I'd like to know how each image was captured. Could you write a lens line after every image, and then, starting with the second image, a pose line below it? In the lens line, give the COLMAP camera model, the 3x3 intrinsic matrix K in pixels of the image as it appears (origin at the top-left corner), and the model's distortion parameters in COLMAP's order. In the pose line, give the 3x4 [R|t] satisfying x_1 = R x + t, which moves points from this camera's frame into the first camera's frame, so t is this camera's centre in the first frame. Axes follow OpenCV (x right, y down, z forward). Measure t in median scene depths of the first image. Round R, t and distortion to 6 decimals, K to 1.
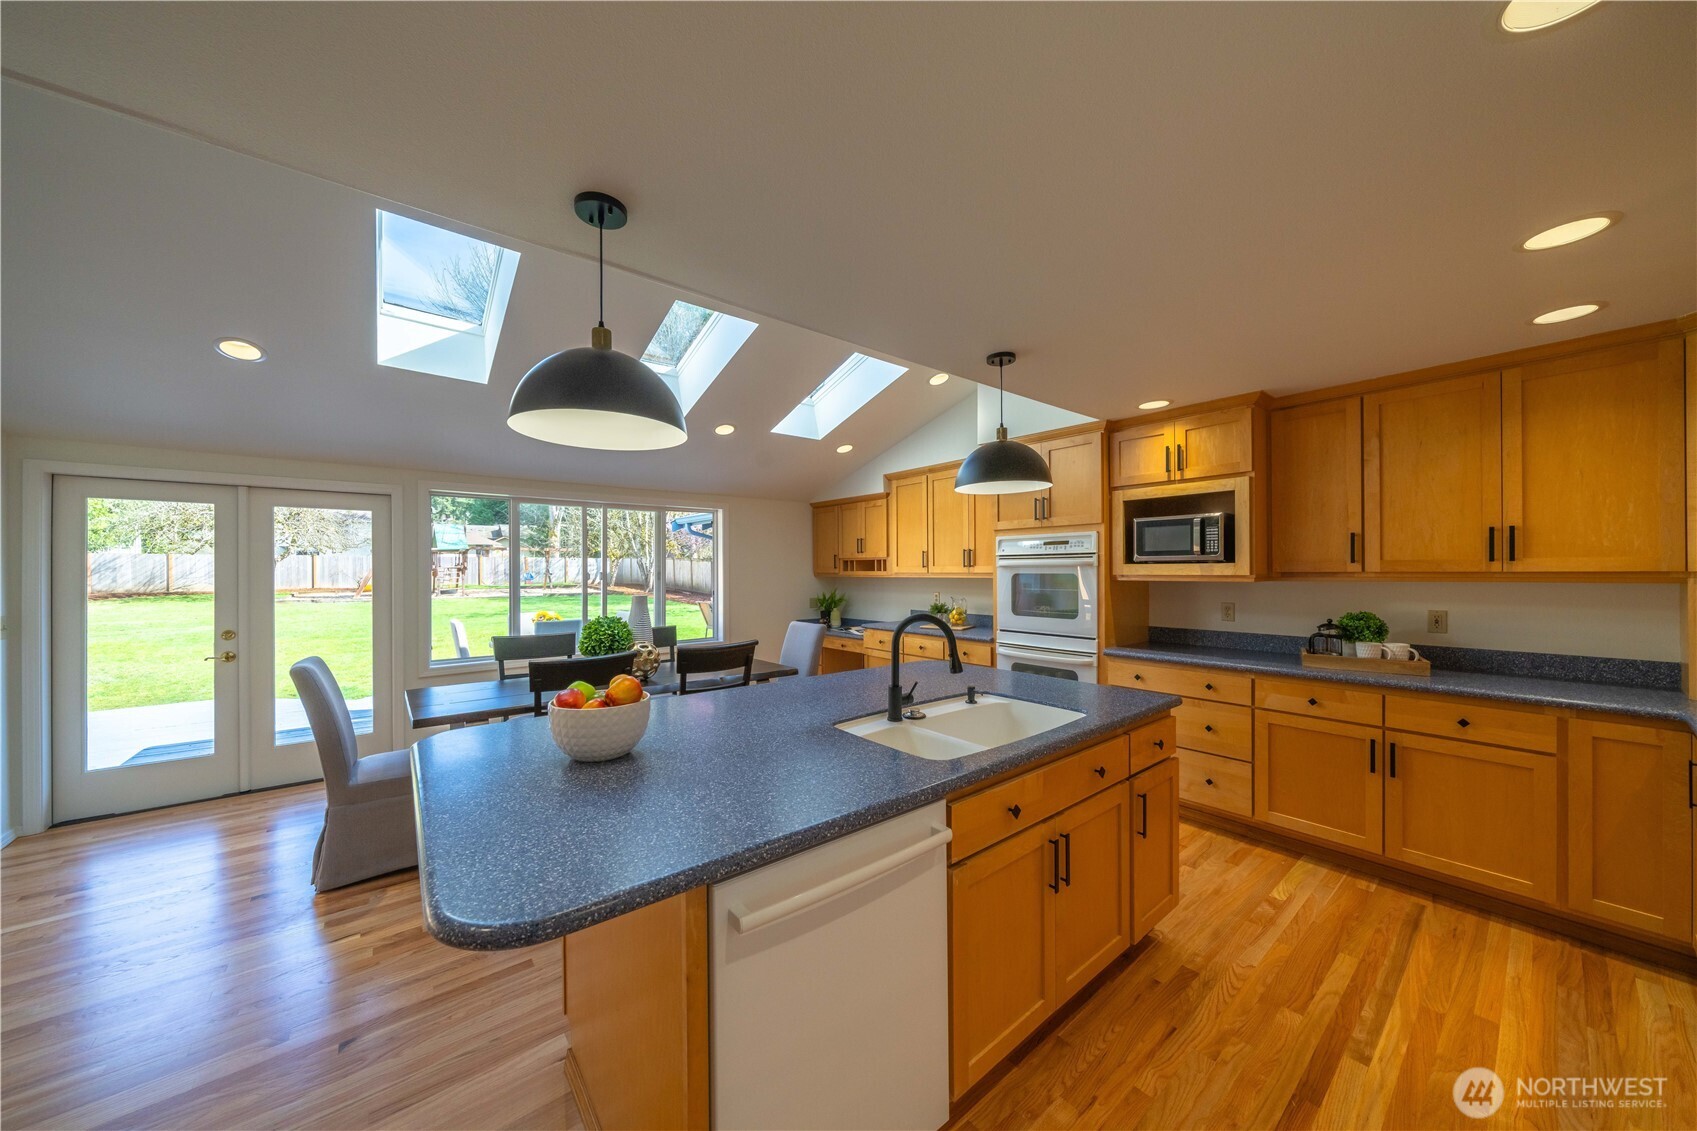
lens RADIAL K [[574.6, 0, 847.7], [0, 574.6, 574.8], [0, 0, 1]] dist [-0.002575, -0.000258]
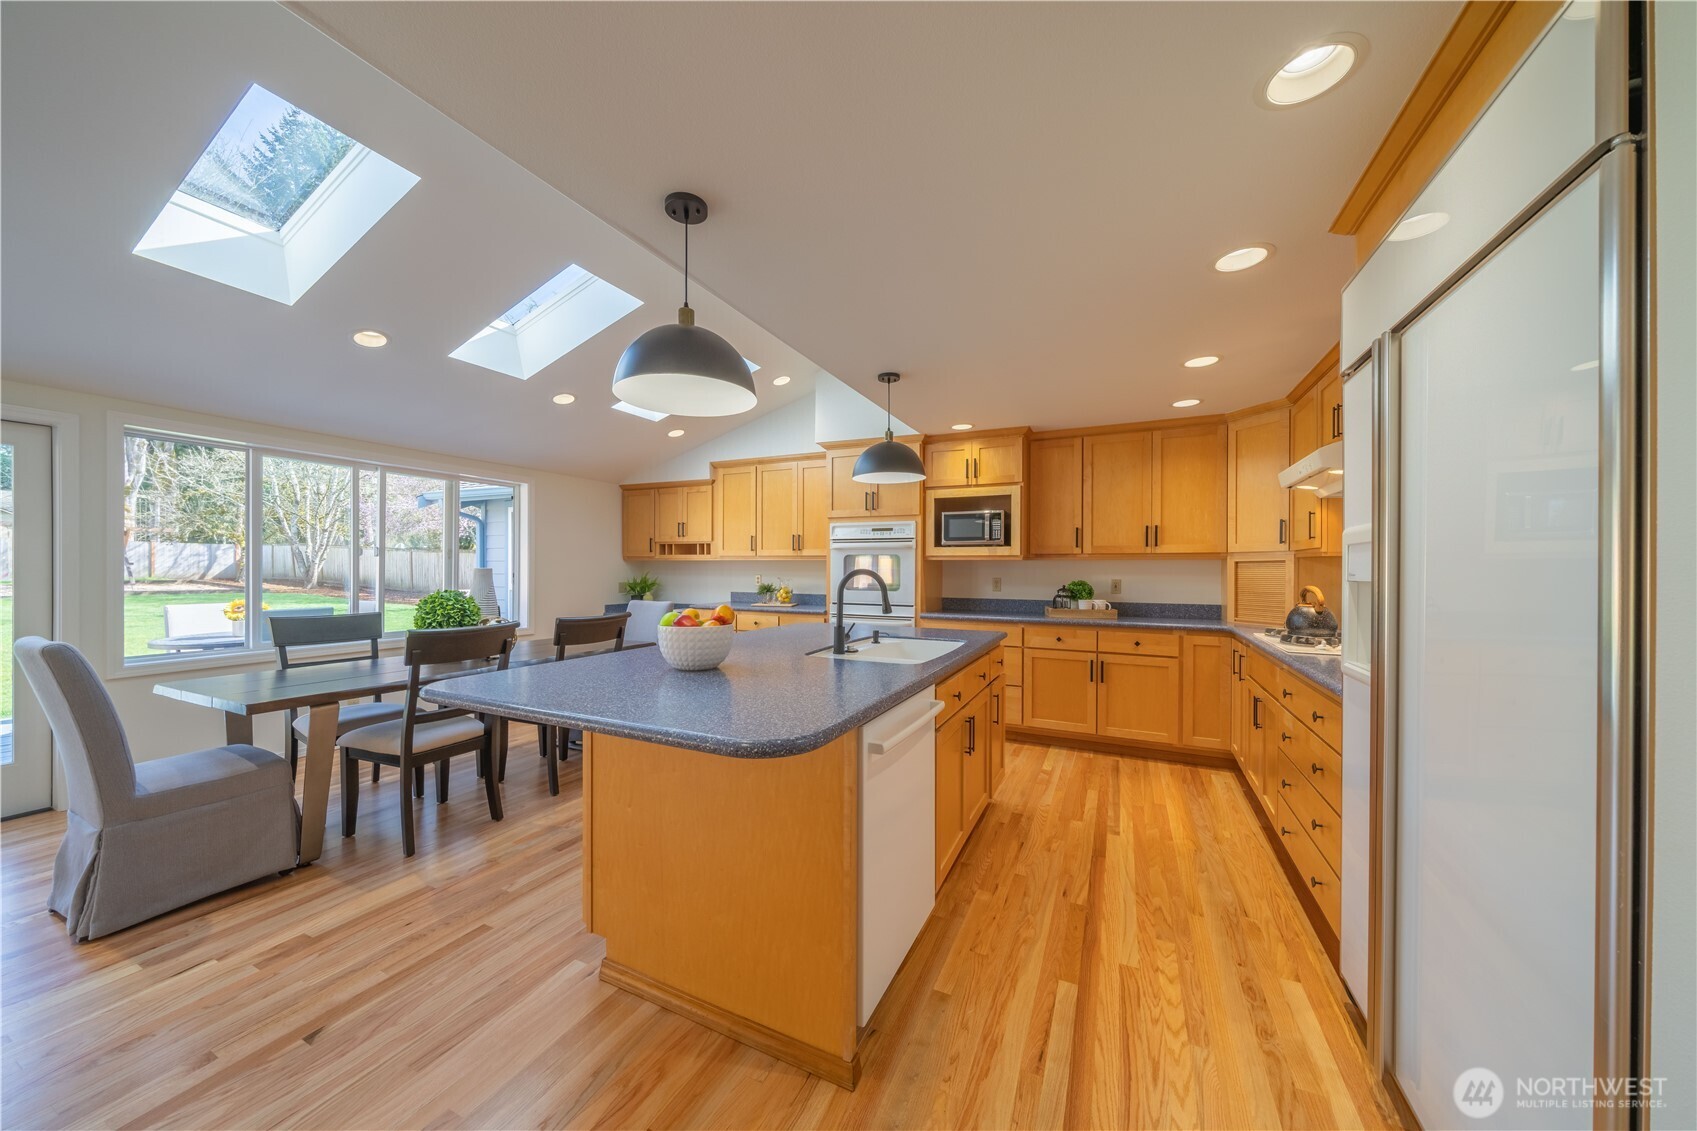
lens RADIAL K [[574.6, 0, 847.1], [0, 574.6, 574.6], [0, 0, 1]] dist [-0.002575, -0.000258]
pose [[0.902072, 0.007544, 0.431521, -0.298835], [-0.007971, 0.999968, -0.000819, 0.053804], [-0.431513, -0.002700, 0.902103, -0.095994]]
